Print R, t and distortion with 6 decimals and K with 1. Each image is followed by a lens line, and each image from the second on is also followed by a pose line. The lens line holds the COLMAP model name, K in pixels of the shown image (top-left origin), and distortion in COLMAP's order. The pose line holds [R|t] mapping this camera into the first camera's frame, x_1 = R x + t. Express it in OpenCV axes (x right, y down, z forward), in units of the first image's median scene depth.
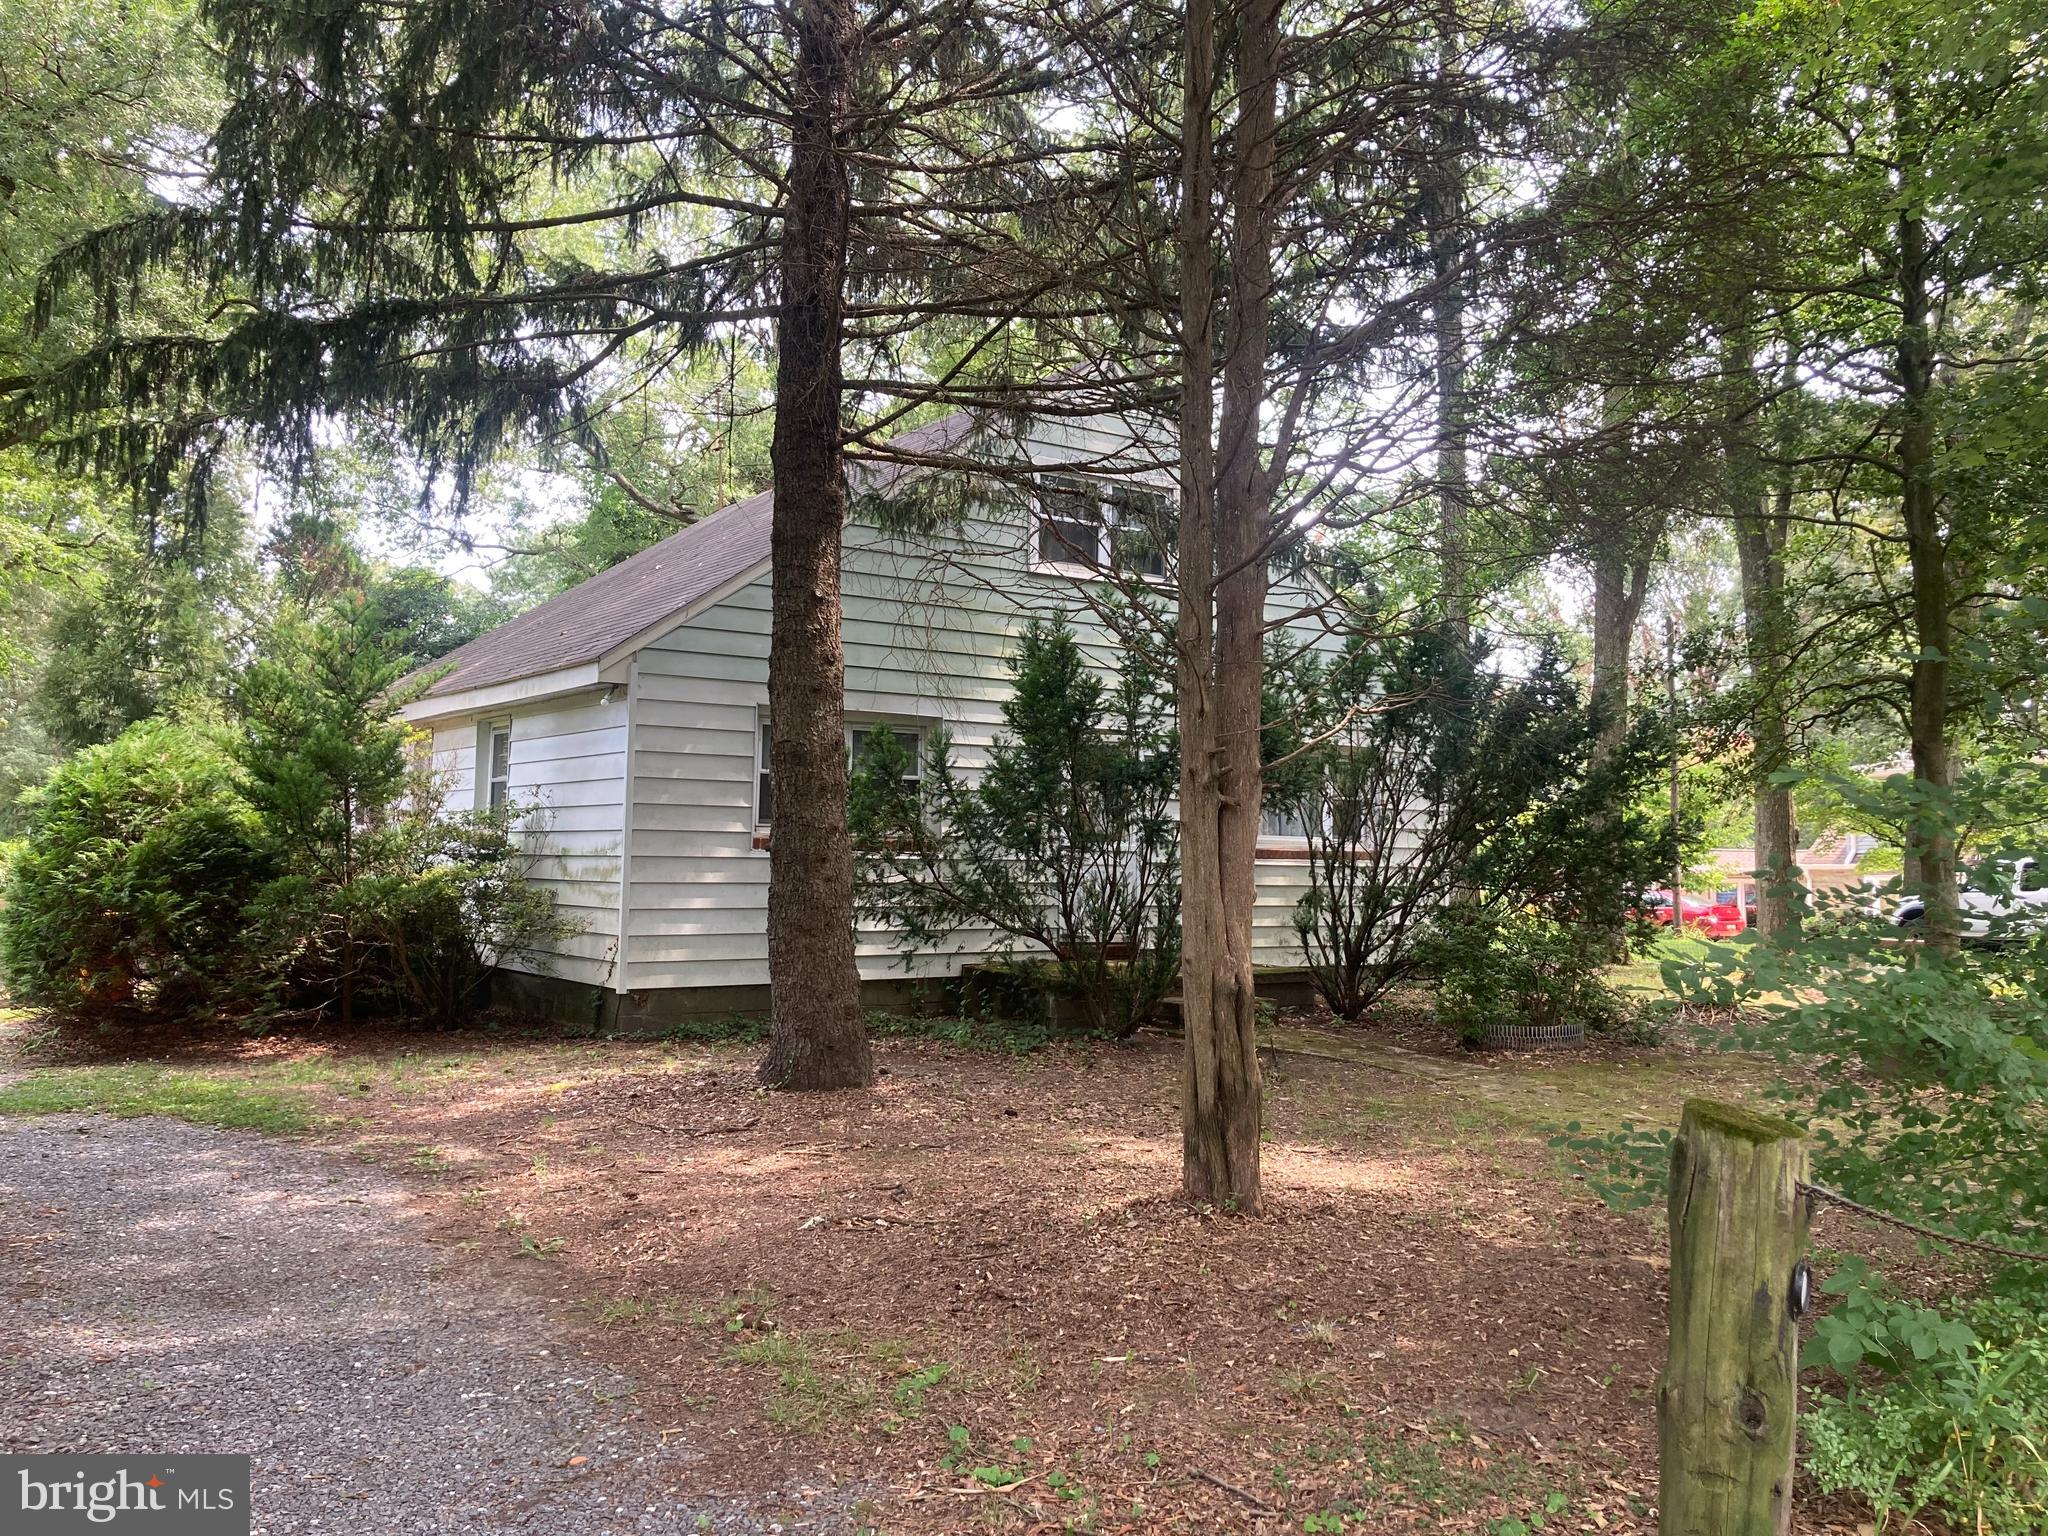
lens RADIAL K [[1680.2, 0, 1050.7], [0, 1680.2, 809.4], [0, 0, 1]] dist [0.000024, -0.000256]
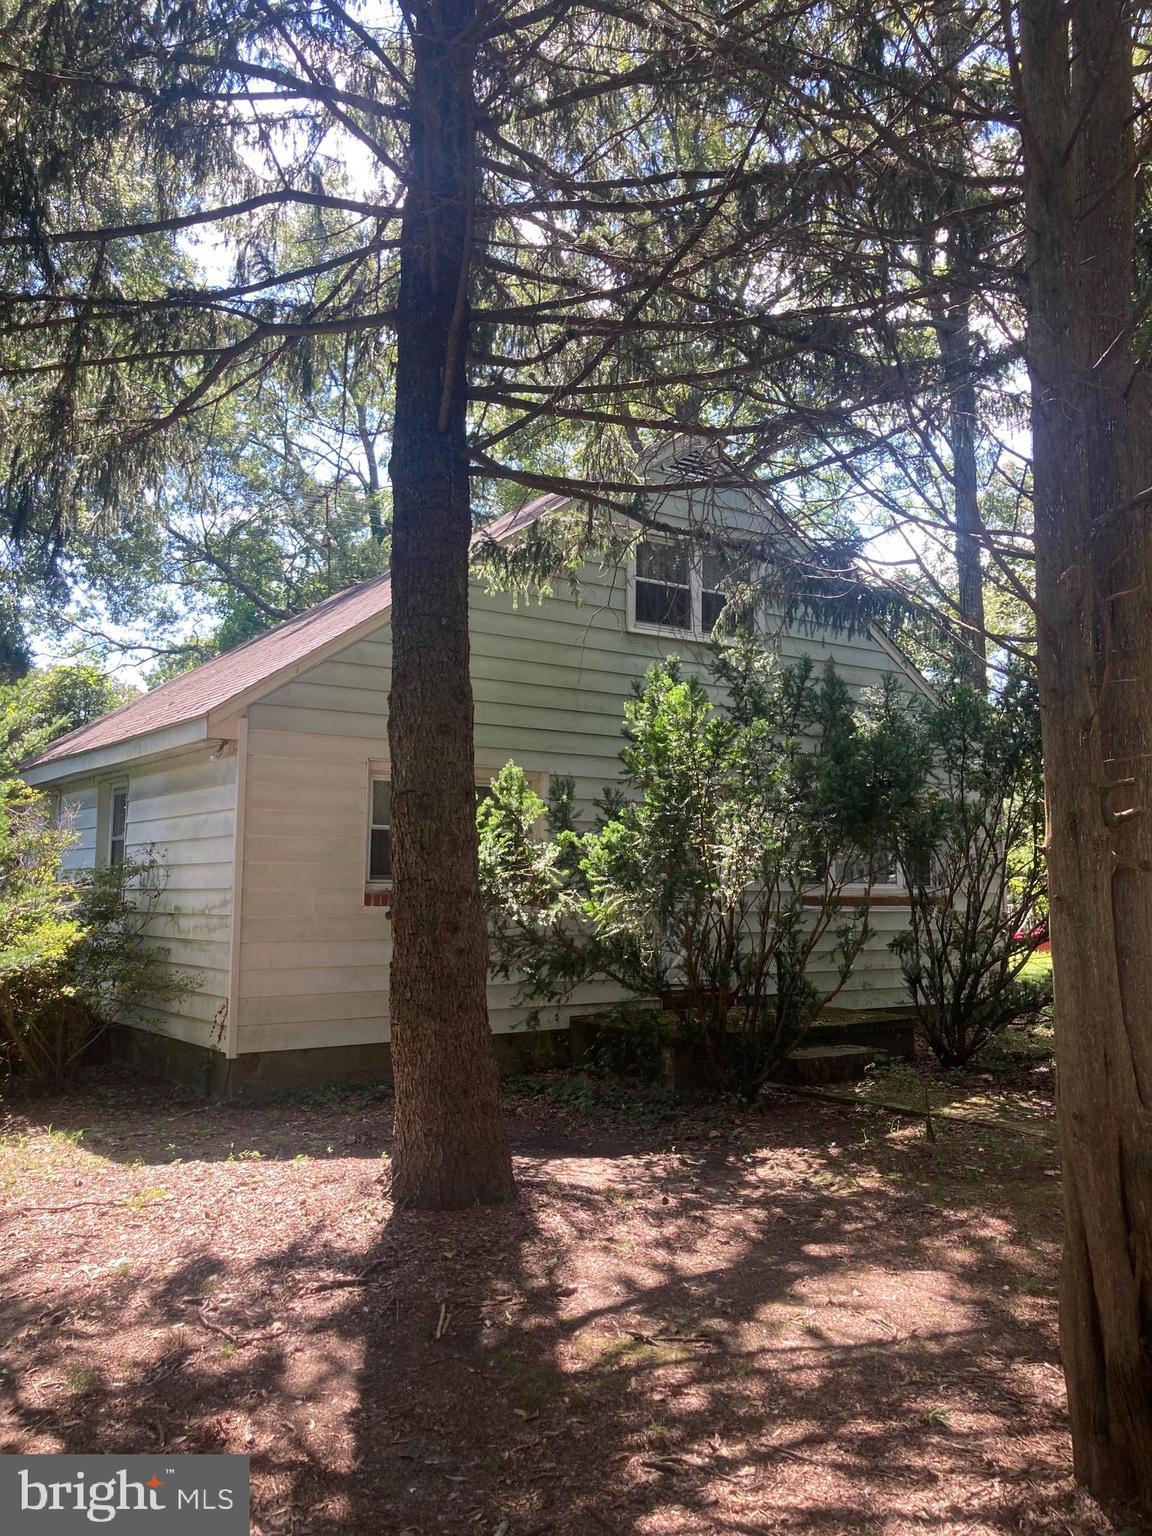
lens RADIAL K [[1290.6, 0, 576.0], [0, 1290.6, 768.0], [0, 0, 1]] dist [0.001431, 0.002450]
pose [[0.999914, -0.012628, -0.003597, -0.045447], [0.012358, 0.997676, -0.067011, -0.004664], [0.004434, 0.066961, 0.997746, 0.218902]]
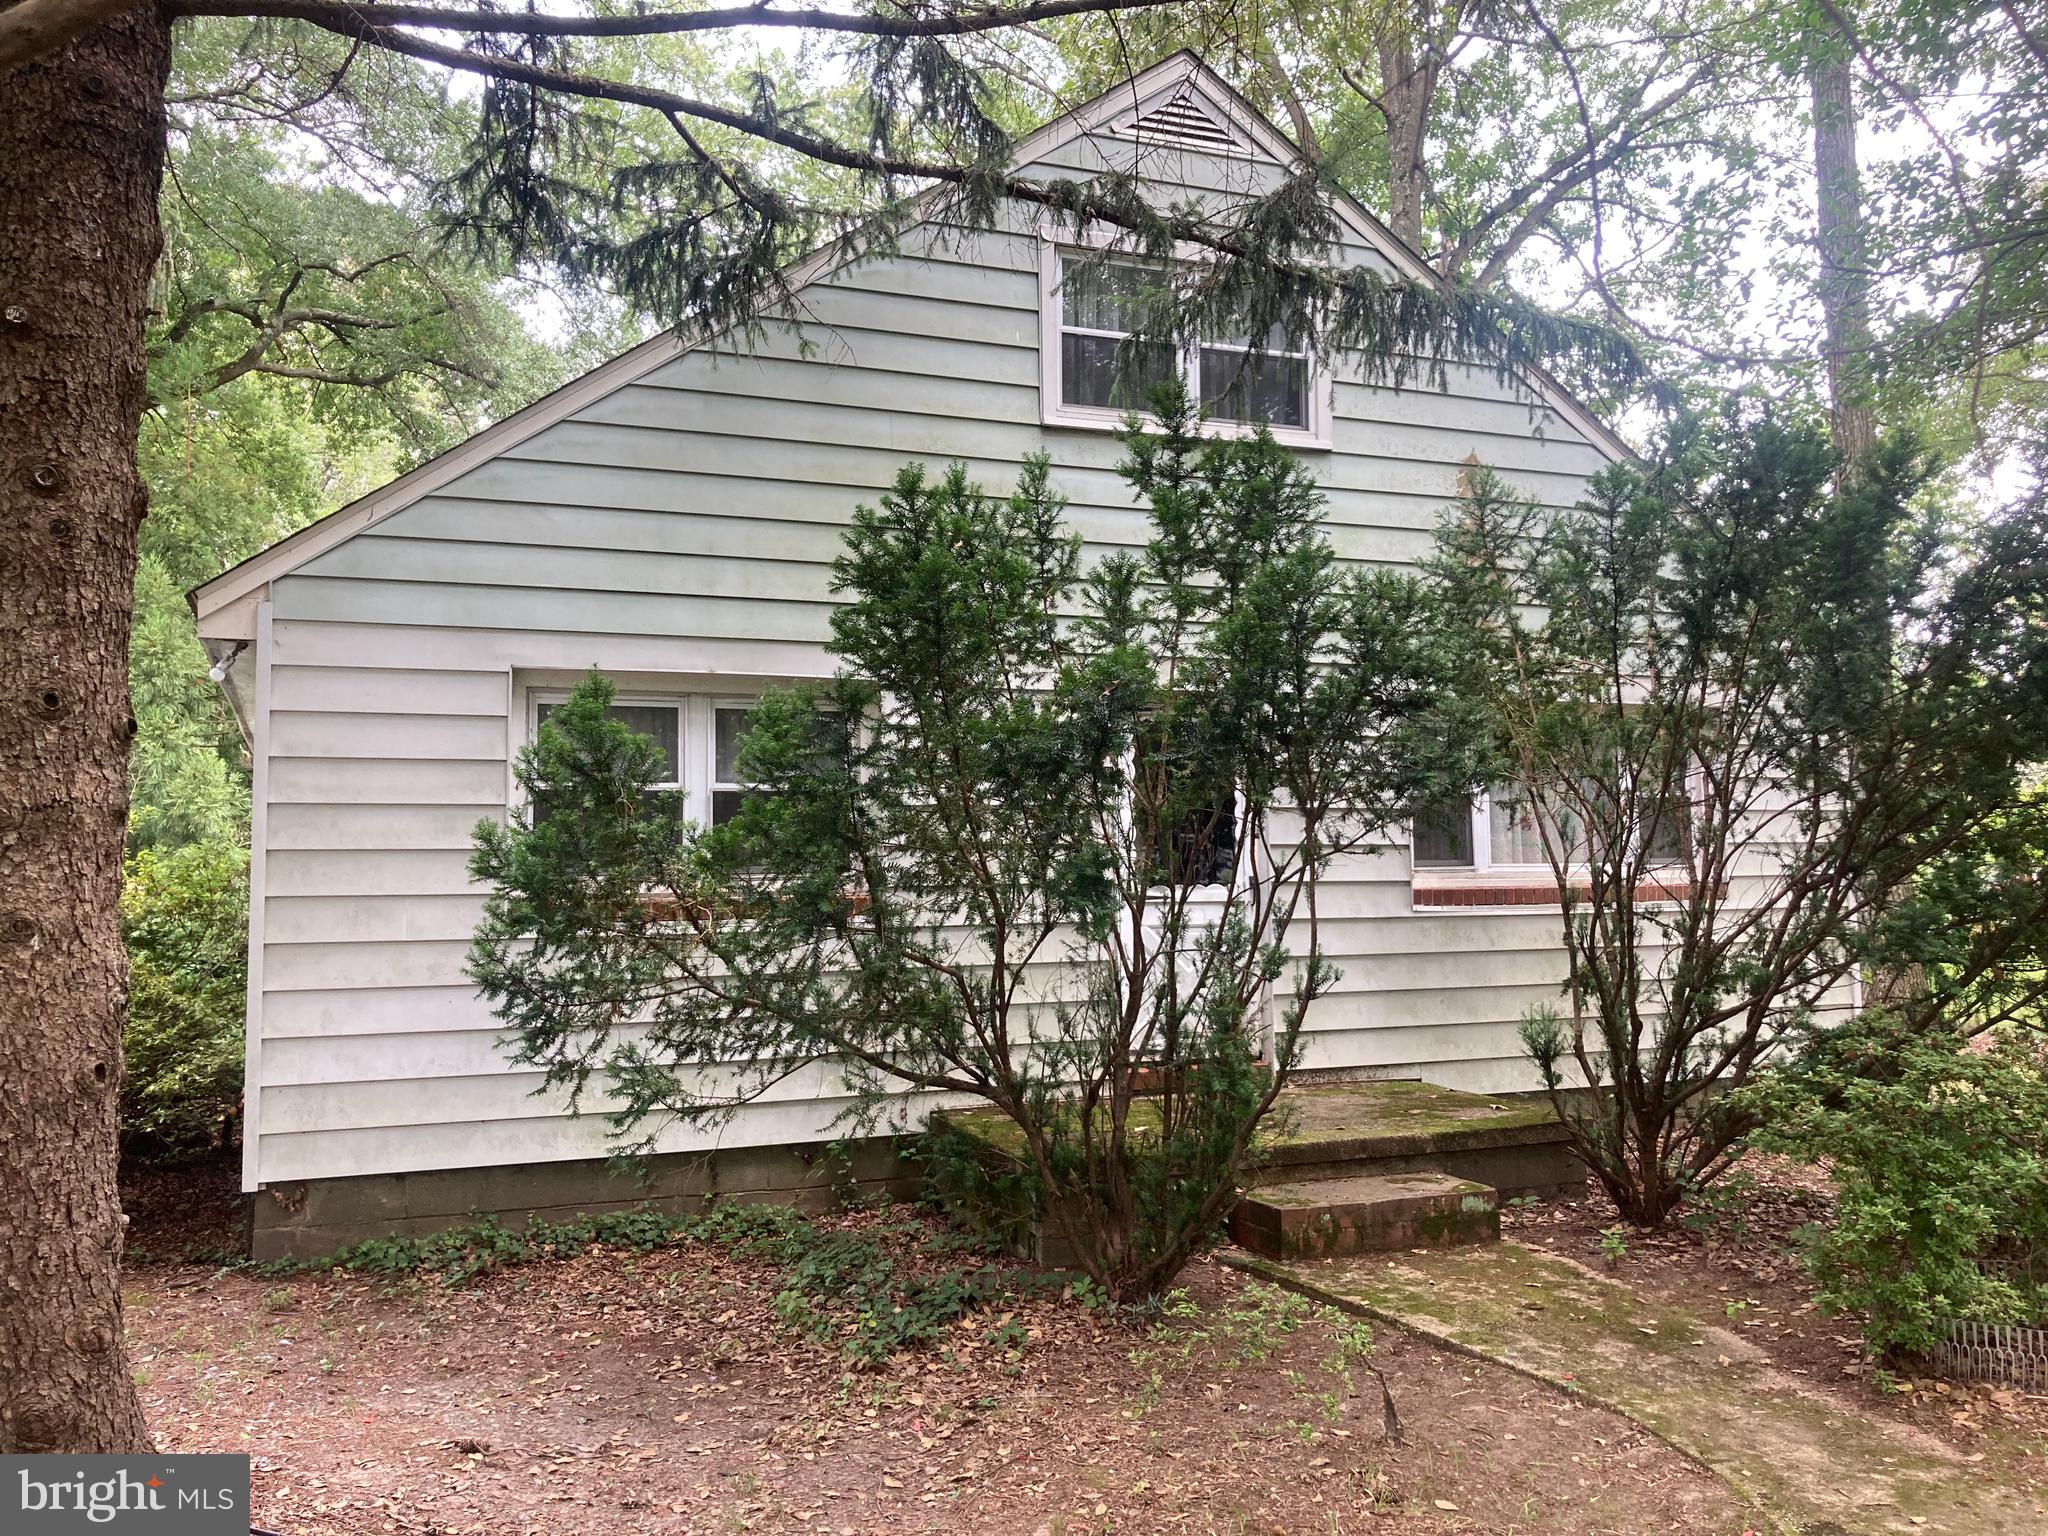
lens RADIAL K [[1720.8, 0, 1024.0], [0, 1720.8, 768.0], [0, 0, 1]] dist [0.001431, 0.002450]
pose [[0.971672, -0.042246, -0.232528, 0.121358], [0.035662, 0.998837, -0.032448, -0.003301], [0.233628, 0.023236, 0.972048, 0.446800]]
